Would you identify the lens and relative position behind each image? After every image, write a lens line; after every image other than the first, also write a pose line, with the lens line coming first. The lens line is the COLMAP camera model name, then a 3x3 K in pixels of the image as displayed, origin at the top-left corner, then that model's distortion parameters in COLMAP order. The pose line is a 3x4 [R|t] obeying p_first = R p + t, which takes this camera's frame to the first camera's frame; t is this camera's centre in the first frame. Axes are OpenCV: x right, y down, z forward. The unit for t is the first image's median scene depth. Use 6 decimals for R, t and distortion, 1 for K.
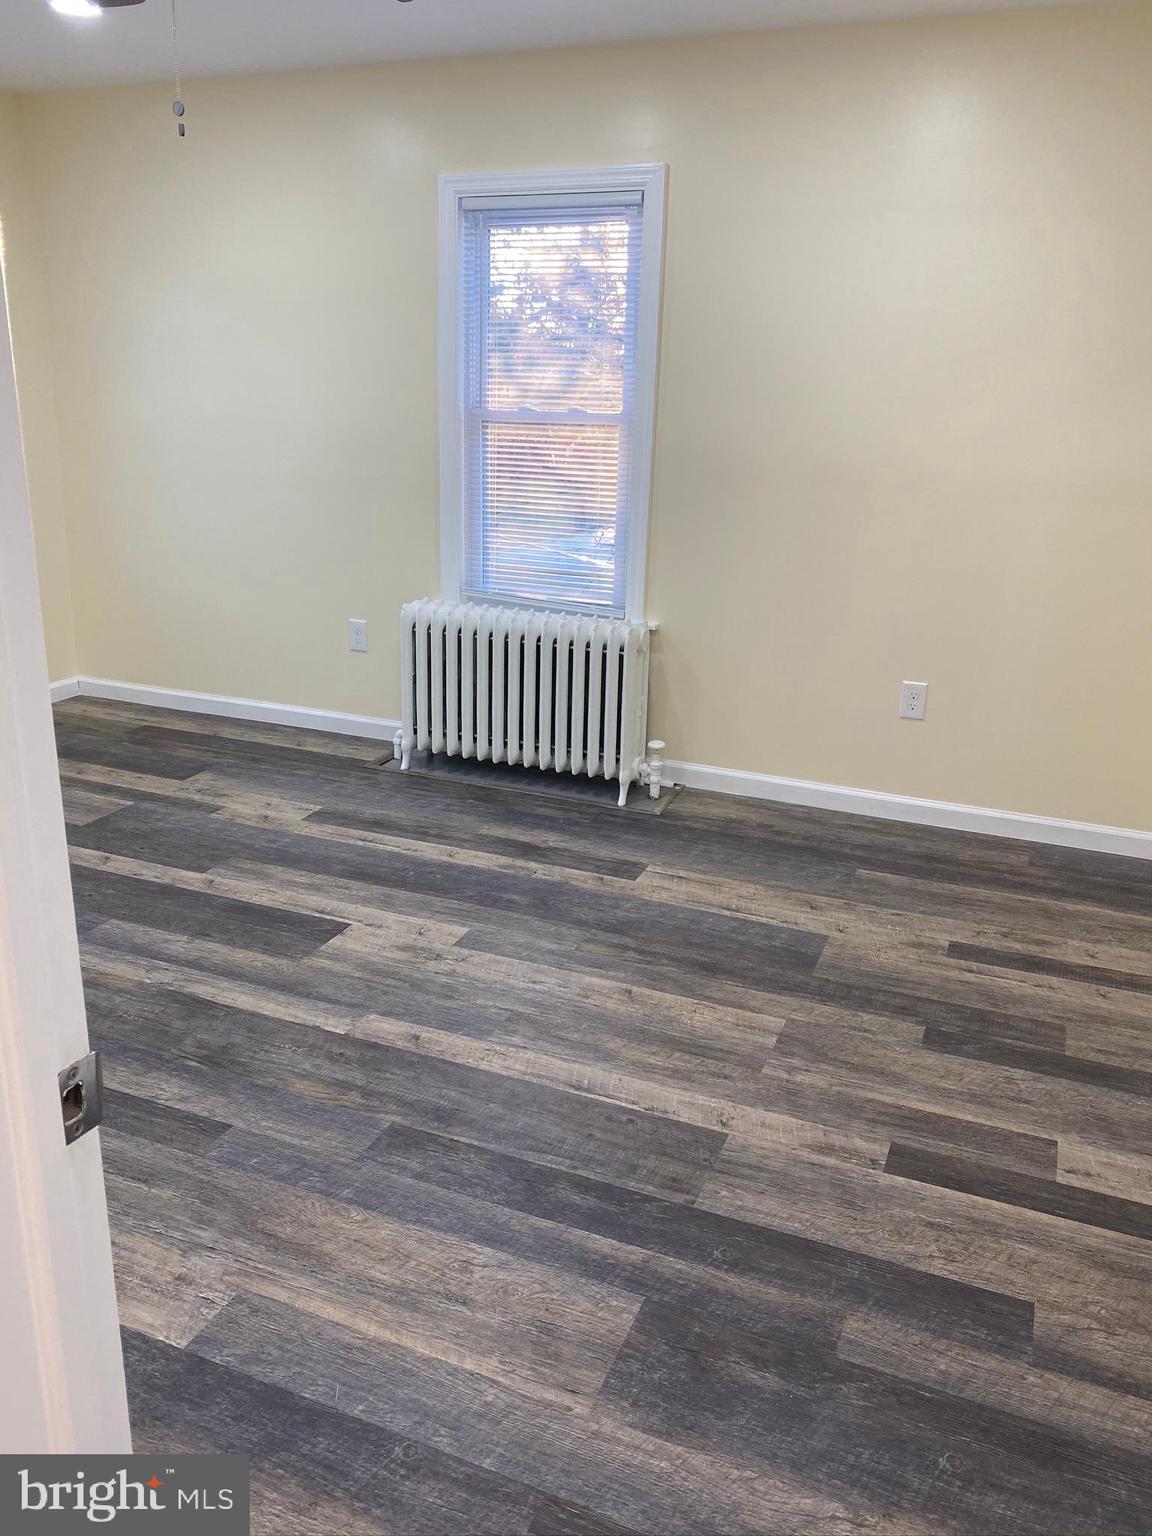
lens RADIAL K [[1164.3, 0, 572.2], [0, 1164.3, 744.6], [0, 0, 1]] dist [0.025807, -0.014609]
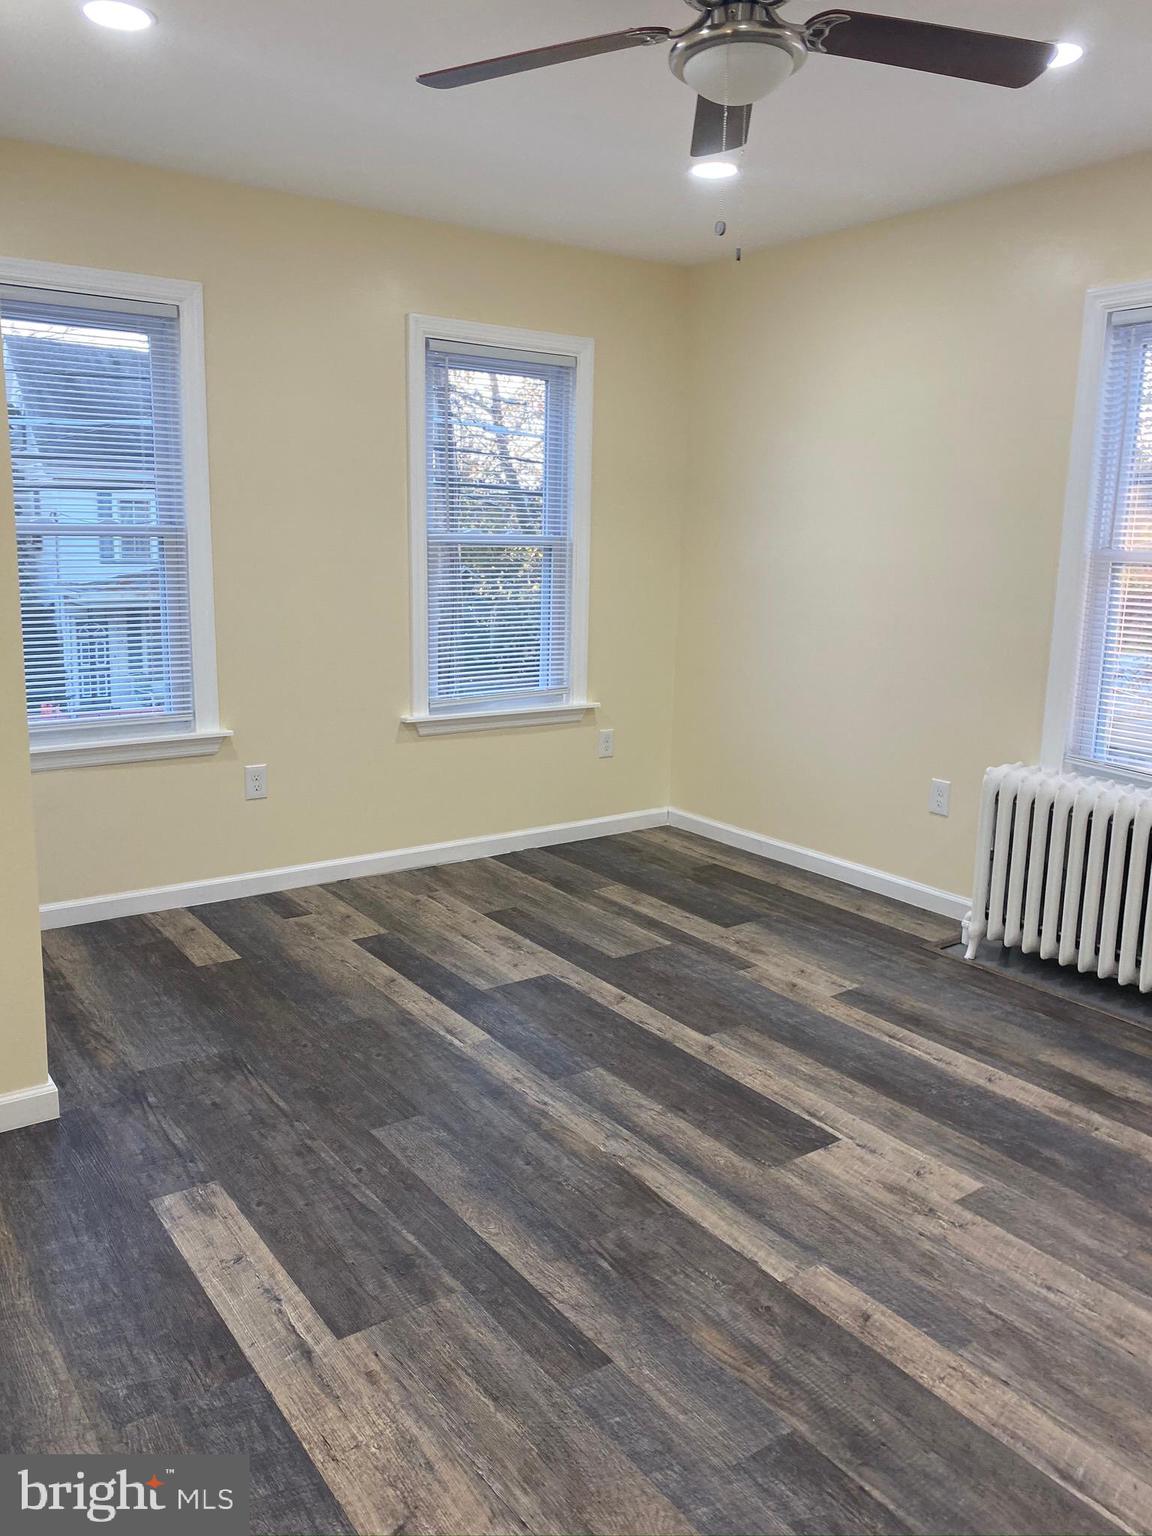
lens RADIAL K [[1164.3, 0, 582.7], [0, 1164.3, 743.5], [0, 0, 1]] dist [0.025807, -0.014609]
pose [[0.847409, 0.085978, -0.523933, 0.069050], [-0.148224, 0.985877, -0.077953, -0.033764], [0.509831, 0.143718, 0.848185, 0.136477]]
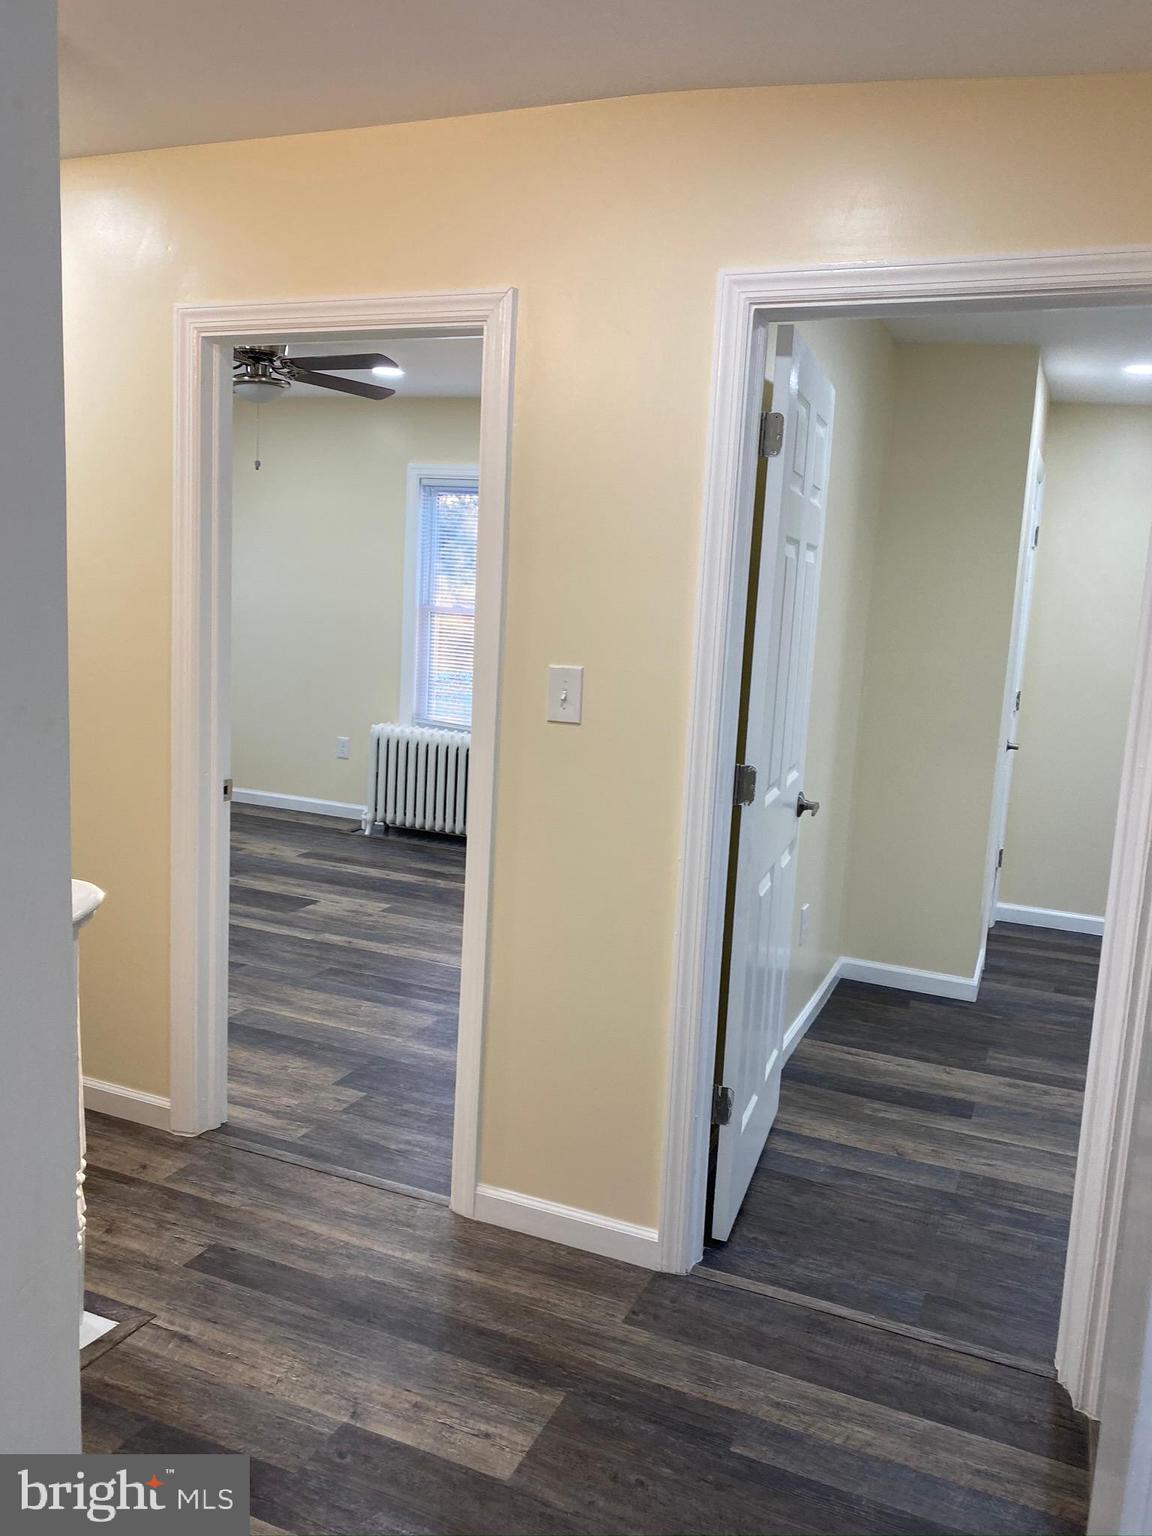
lens RADIAL K [[1164.3, 0, 628.1], [0, 1164.3, 741.4], [0, 0, 1]] dist [0.025807, -0.014609]
pose [[0.998992, 0.028777, 0.034445, 0.180699], [-0.022972, 0.987105, -0.158418, 0.175696], [-0.038559, 0.157467, 0.986771, -0.681934]]
